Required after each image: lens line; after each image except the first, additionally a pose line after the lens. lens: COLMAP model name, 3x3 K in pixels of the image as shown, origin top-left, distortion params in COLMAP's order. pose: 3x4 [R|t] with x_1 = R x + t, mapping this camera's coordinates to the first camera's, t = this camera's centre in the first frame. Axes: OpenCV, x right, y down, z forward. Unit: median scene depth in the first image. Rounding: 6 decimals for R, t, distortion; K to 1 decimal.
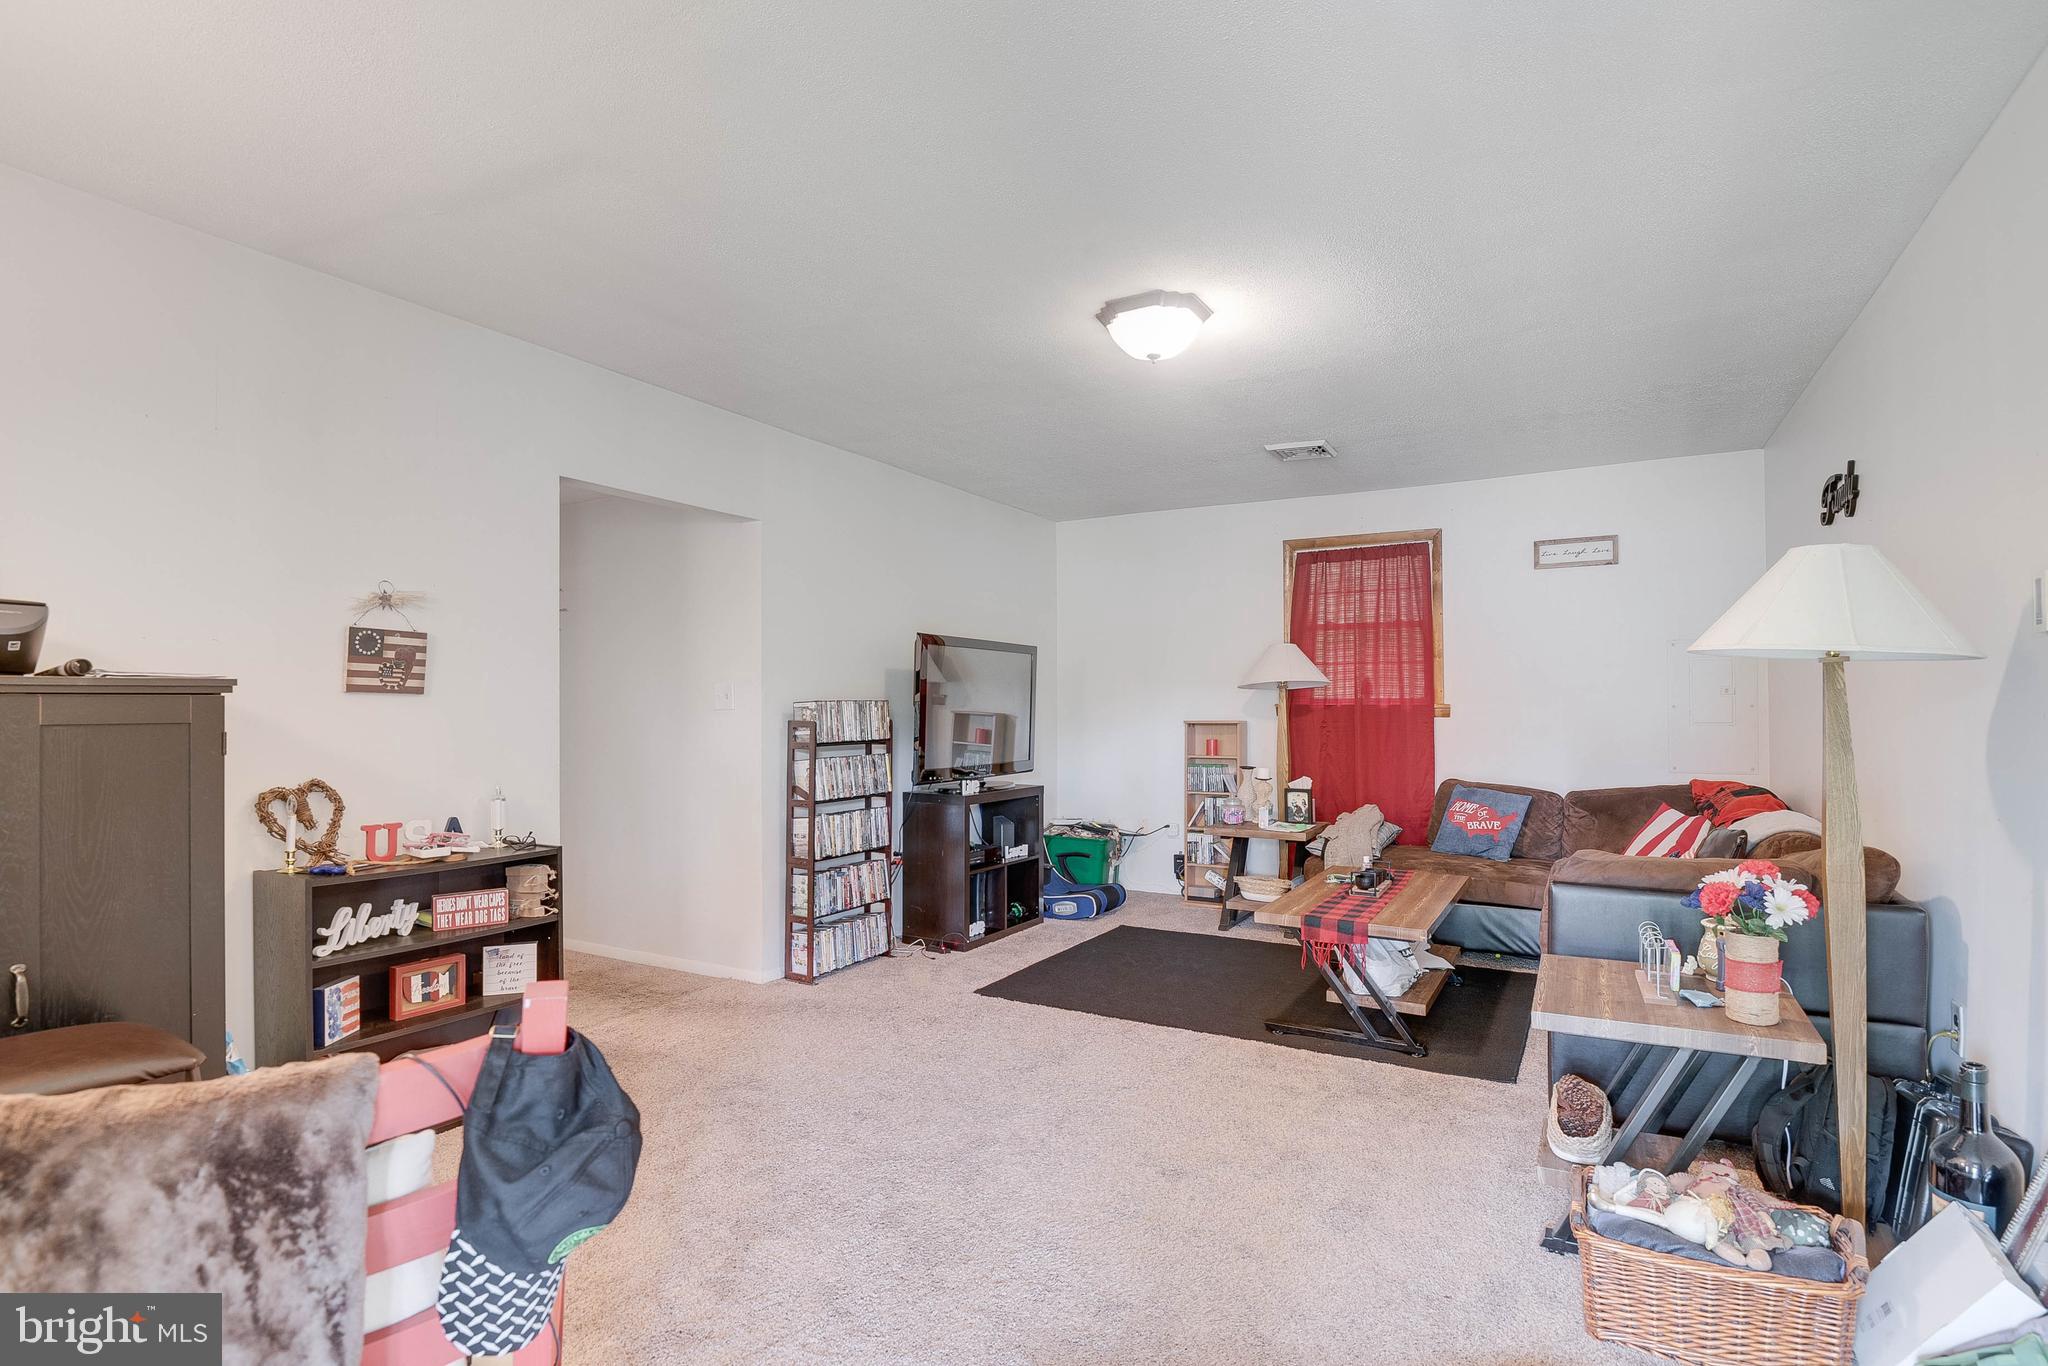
lens RADIAL K [[1018.5, 0, 1022.3], [0, 1018.5, 693.5], [0, 0, 1]] dist [-0.018576, -0.003528]
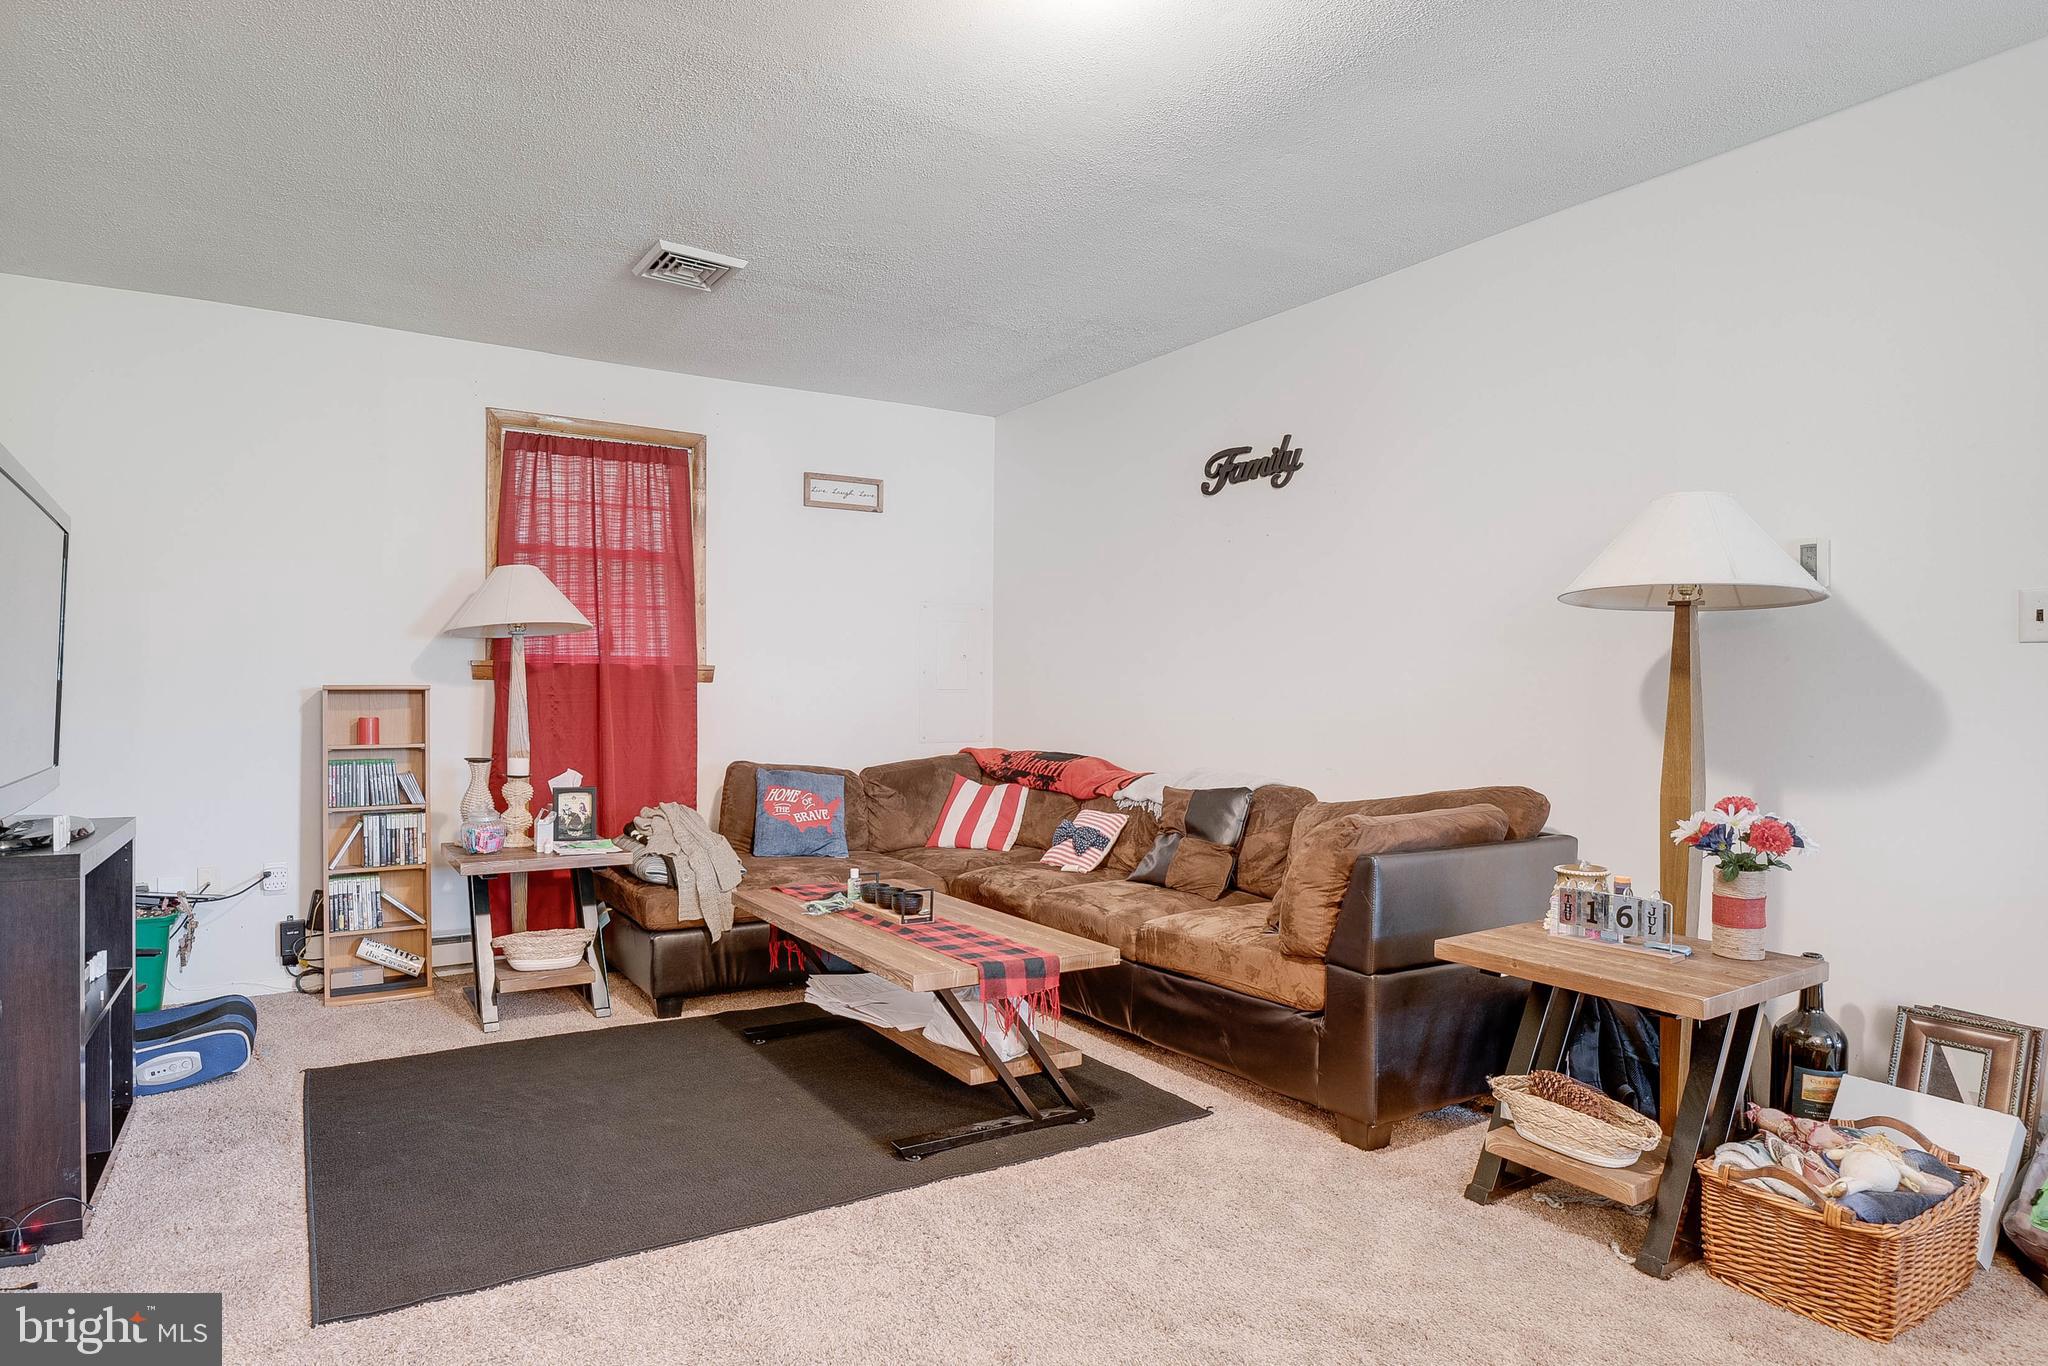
lens RADIAL K [[1134.2, 0, 1019.4], [0, 1134.2, 693.6], [0, 0, 1]] dist [-0.002517, 0.000116]
pose [[0.501591, 0.002138, 0.865102, -0.204874], [-0.015555, 0.999858, 0.006548, 0.022225], [-0.864965, -0.016741, 0.501553, 0.361500]]
